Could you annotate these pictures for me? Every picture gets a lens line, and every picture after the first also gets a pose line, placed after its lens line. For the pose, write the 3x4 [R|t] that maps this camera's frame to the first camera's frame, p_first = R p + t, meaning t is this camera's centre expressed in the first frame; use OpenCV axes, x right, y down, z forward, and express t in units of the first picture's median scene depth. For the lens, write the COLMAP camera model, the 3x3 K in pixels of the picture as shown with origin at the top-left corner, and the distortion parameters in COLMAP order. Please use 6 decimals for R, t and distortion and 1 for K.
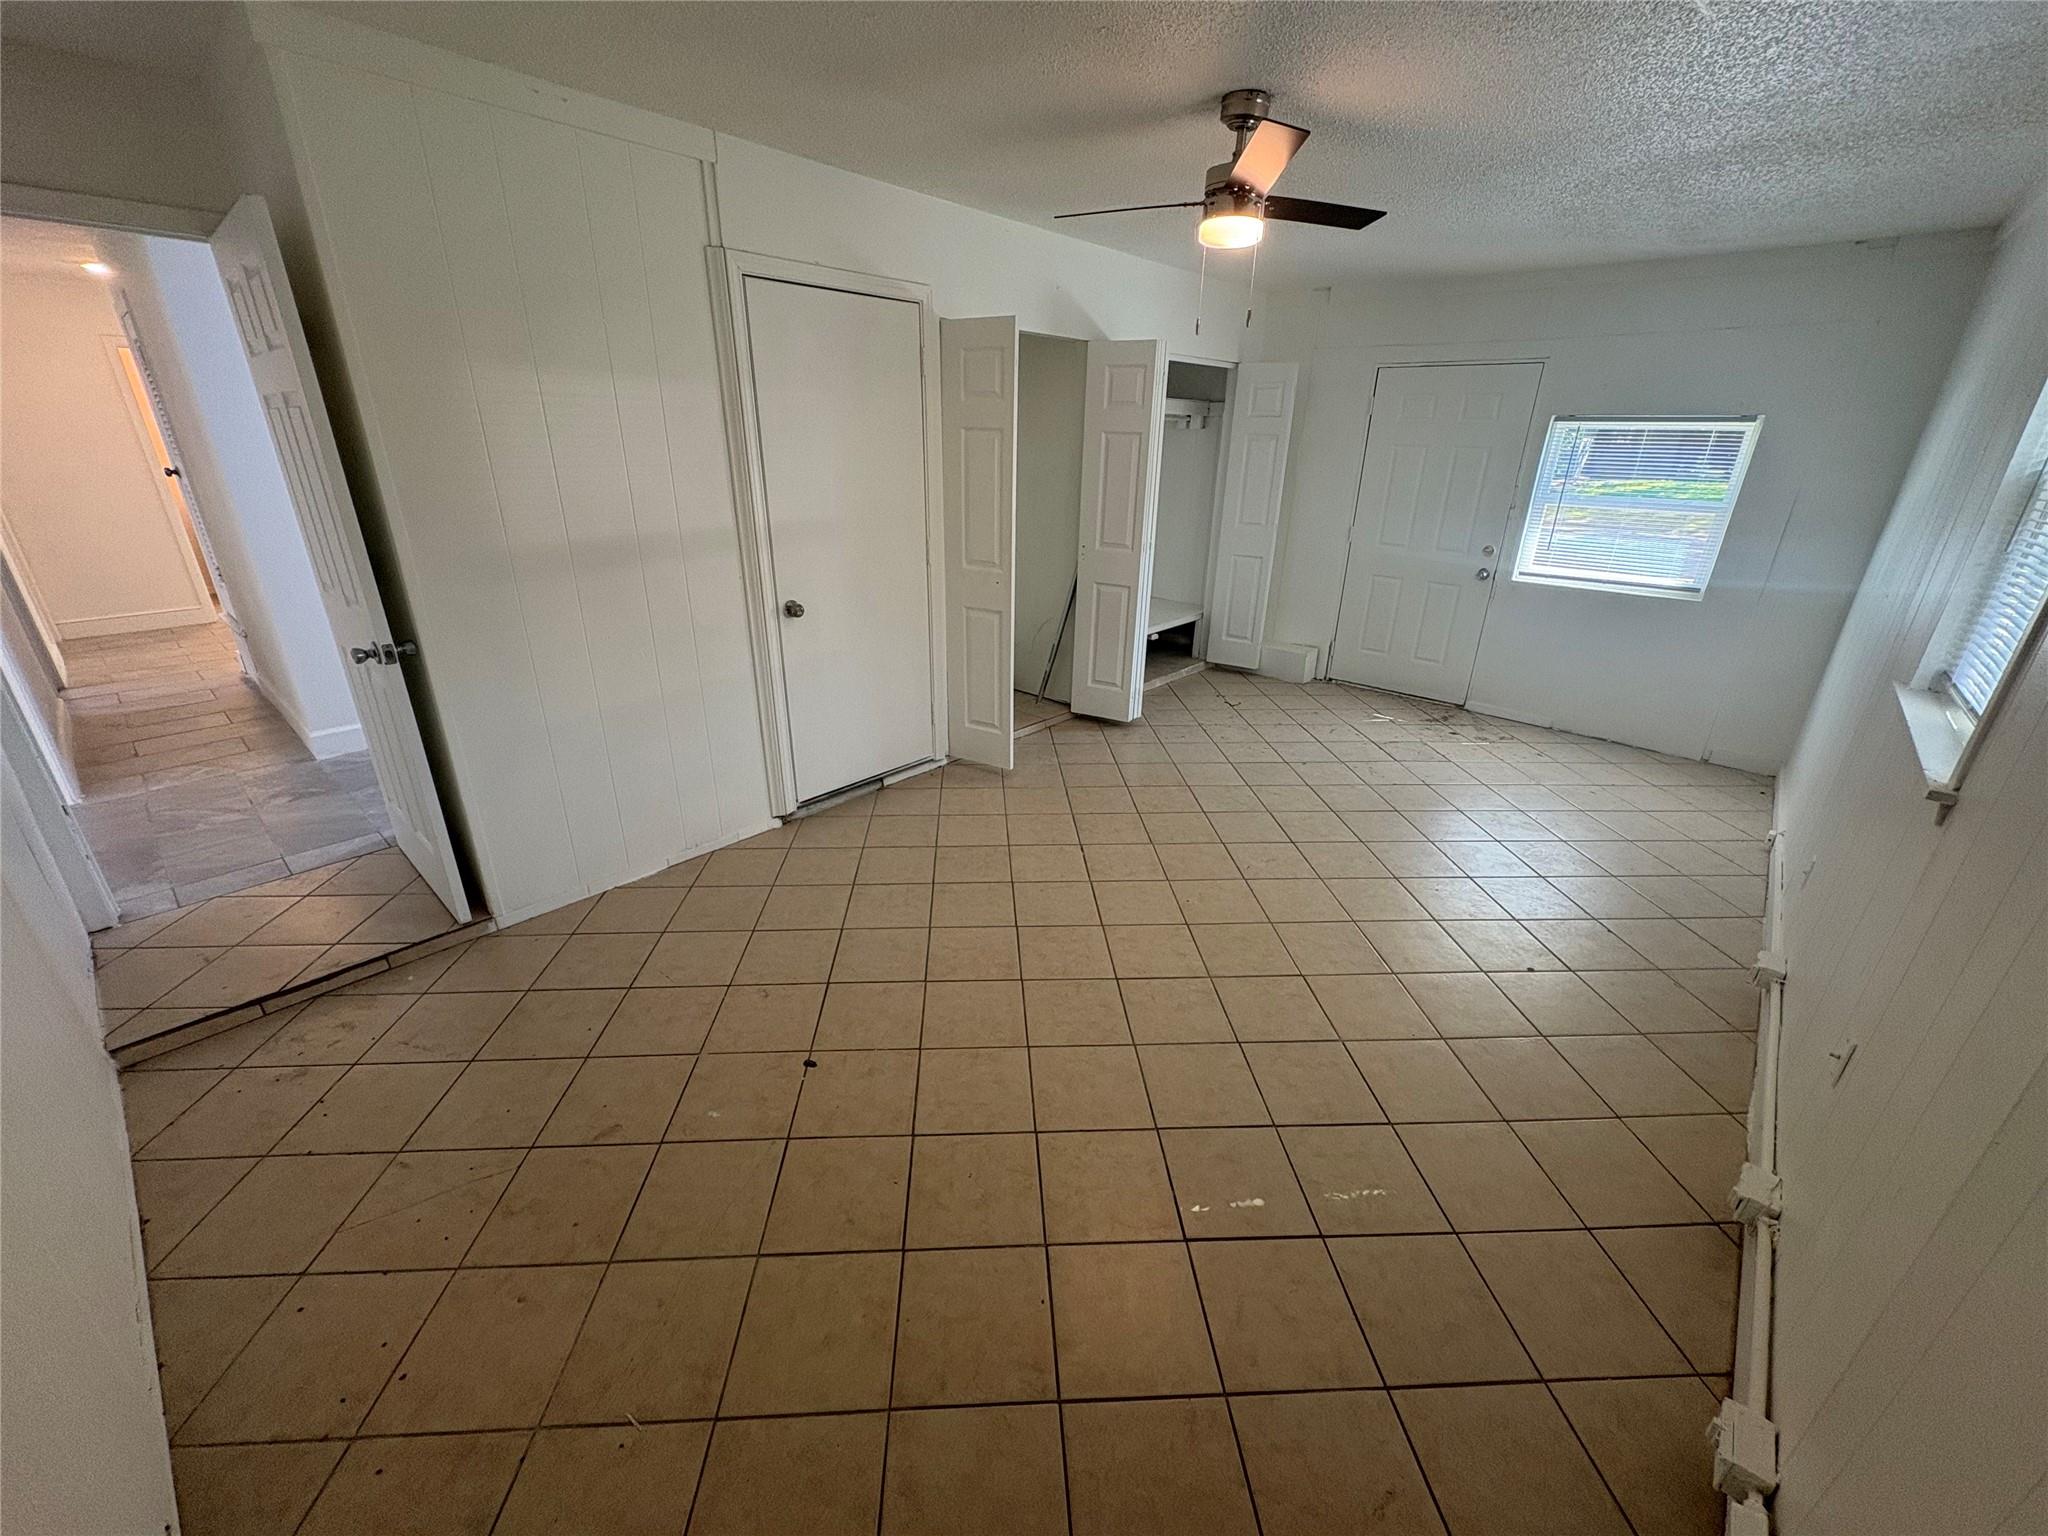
lens RADIAL K [[809.5, 0, 1022.4], [0, 809.5, 771.9], [0, 0, 1]] dist [-0.001931, -0.000335]
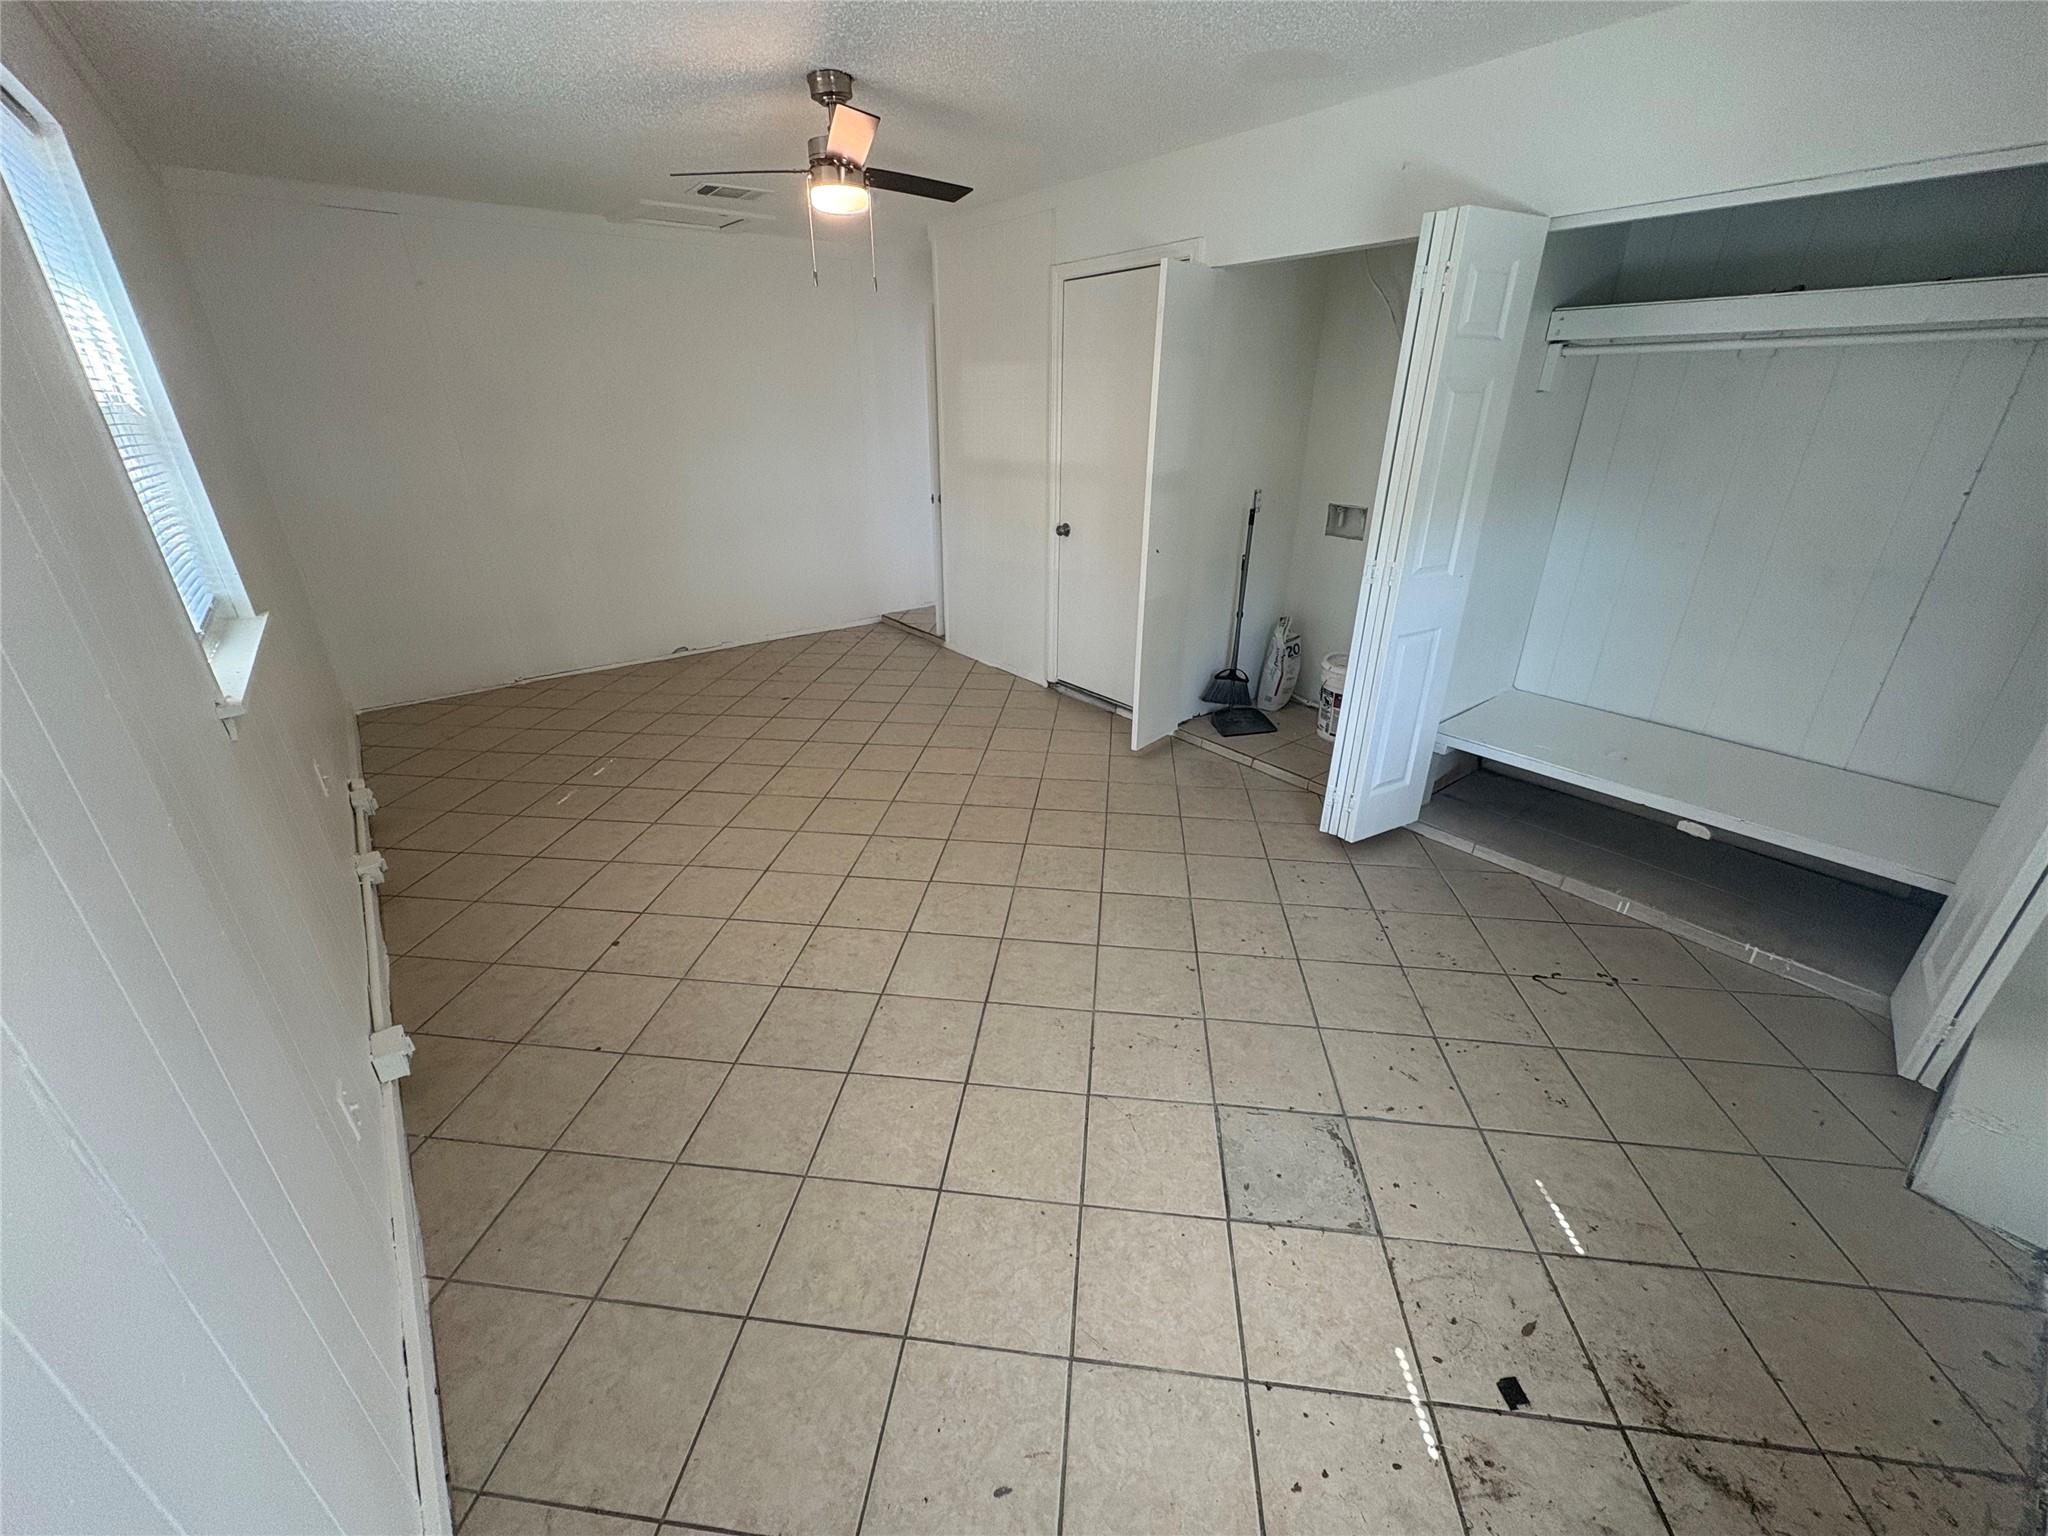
lens RADIAL K [[809.5, 0, 1022.4], [0, 809.5, 771.9], [0, 0, 1]] dist [-0.001931, -0.000335]
pose [[-0.171721, 0.394556, -0.902683, 0.774171], [-0.382517, 0.817697, 0.430177, -0.301107], [0.907850, 0.419162, 0.010509, 0.781031]]
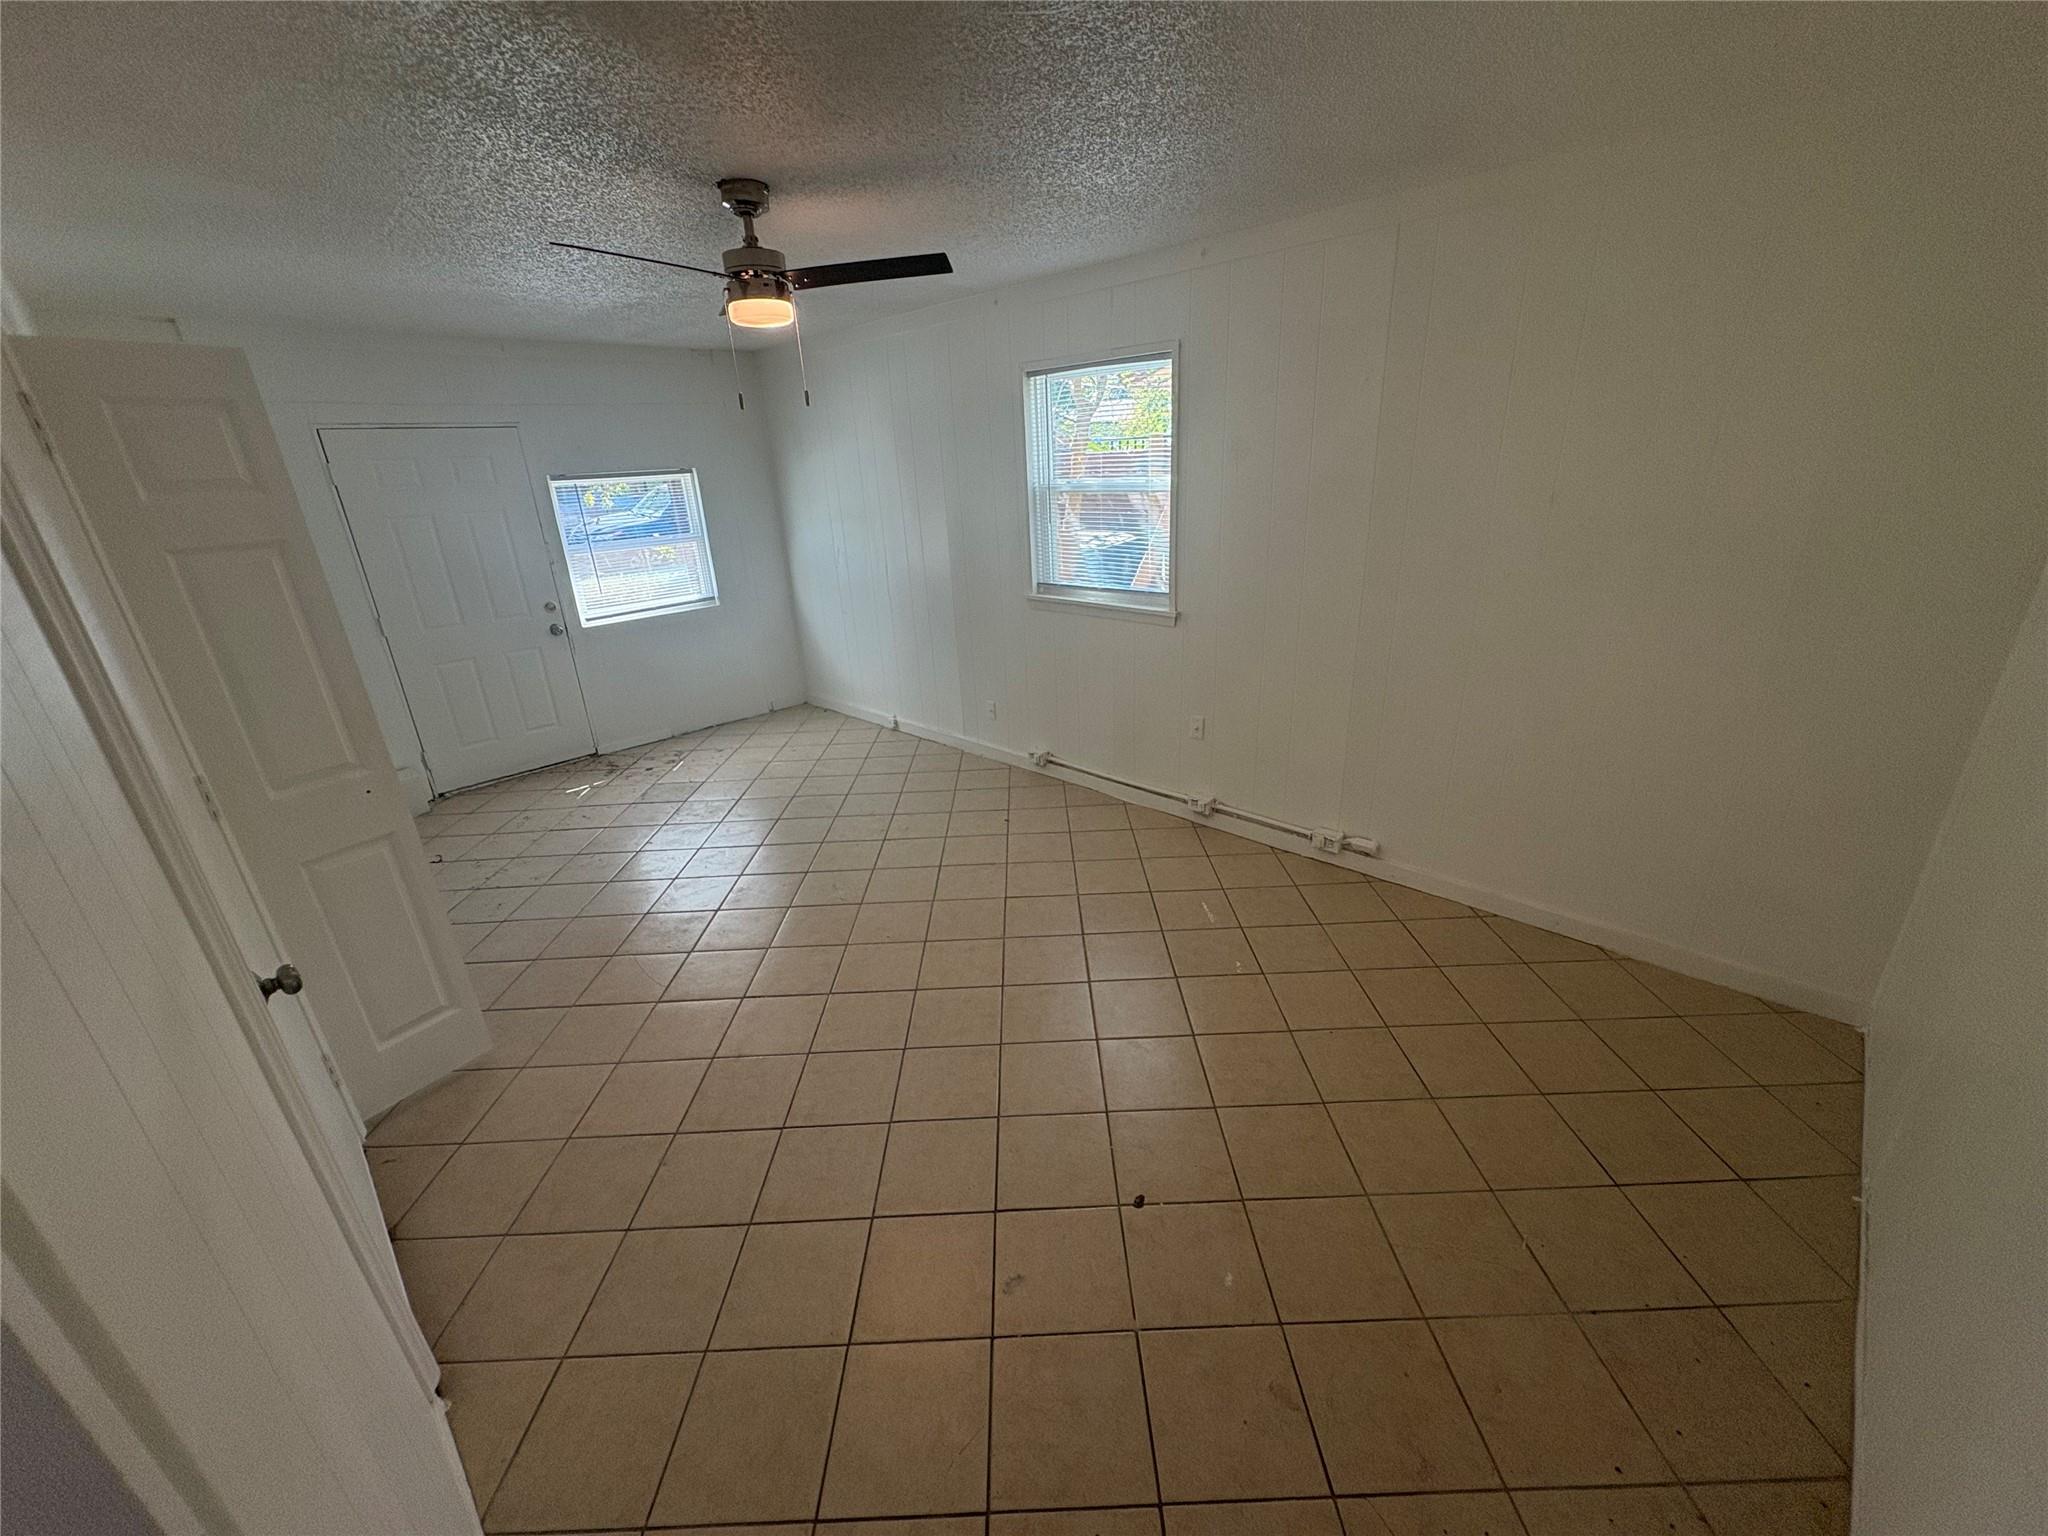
lens RADIAL K [[809.5, 0, 1022.4], [0, 809.5, 771.9], [0, 0, 1]] dist [-0.001931, -0.000335]
pose [[0.045578, -0.382593, 0.922792, -0.443374], [0.428909, 0.841768, 0.327816, -0.191320], [-0.902197, 0.380853, 0.202464, 0.363702]]
